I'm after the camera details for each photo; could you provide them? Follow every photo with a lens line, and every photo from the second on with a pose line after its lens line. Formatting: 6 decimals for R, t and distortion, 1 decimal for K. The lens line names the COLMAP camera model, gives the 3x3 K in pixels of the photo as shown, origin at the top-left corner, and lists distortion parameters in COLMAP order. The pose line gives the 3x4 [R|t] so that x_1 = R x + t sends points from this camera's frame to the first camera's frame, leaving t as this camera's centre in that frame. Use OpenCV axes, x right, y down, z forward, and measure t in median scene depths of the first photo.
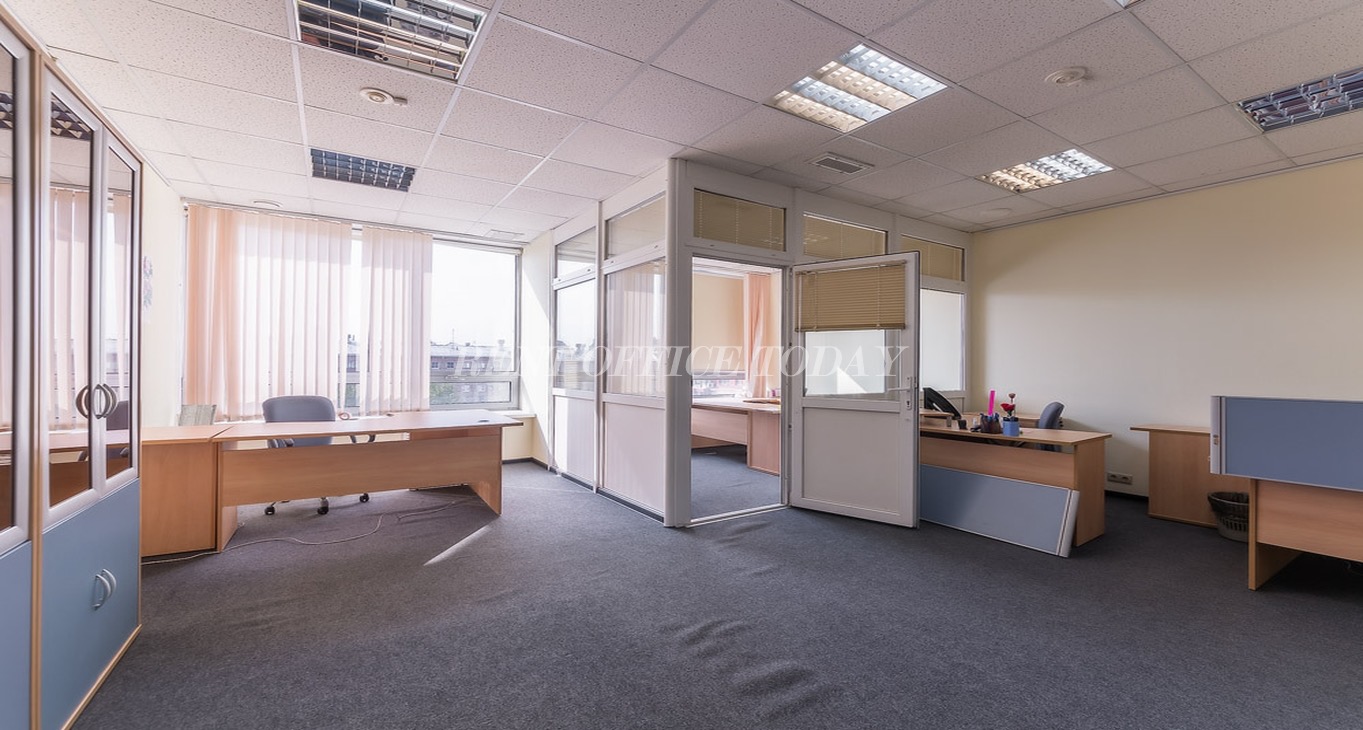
lens RADIAL K [[526.3, 0, 681.5], [0, 526.3, 365.0], [0, 0, 1]] dist [0.001030, 0.000140]
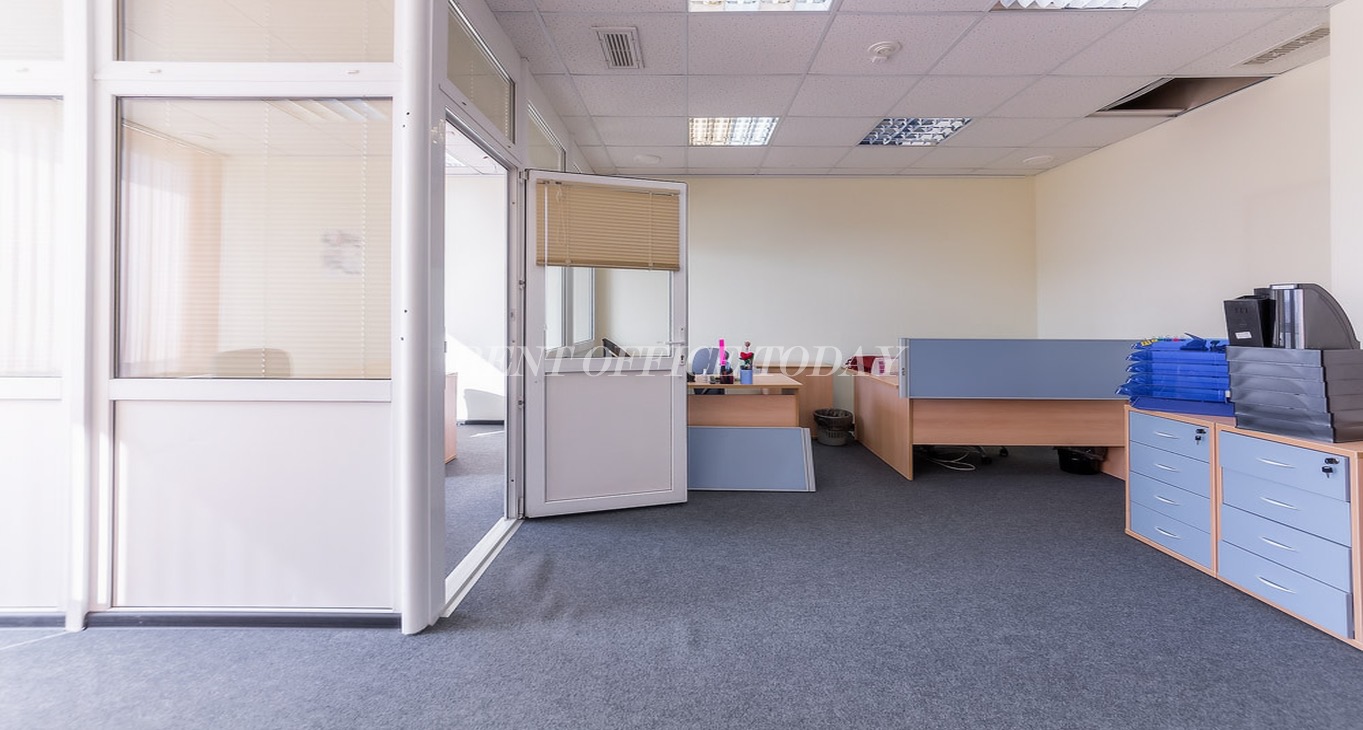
lens RADIAL K [[565.0, 0, 678.3], [0, 565.0, 308.9], [0, 0, 1]] dist [-0.001430, -0.000031]
pose [[0.568142, 0.007648, 0.822895, -0.329143], [-0.005504, 0.999970, -0.005495, -0.002464], [-0.822912, -0.001407, 0.568167, 0.480980]]
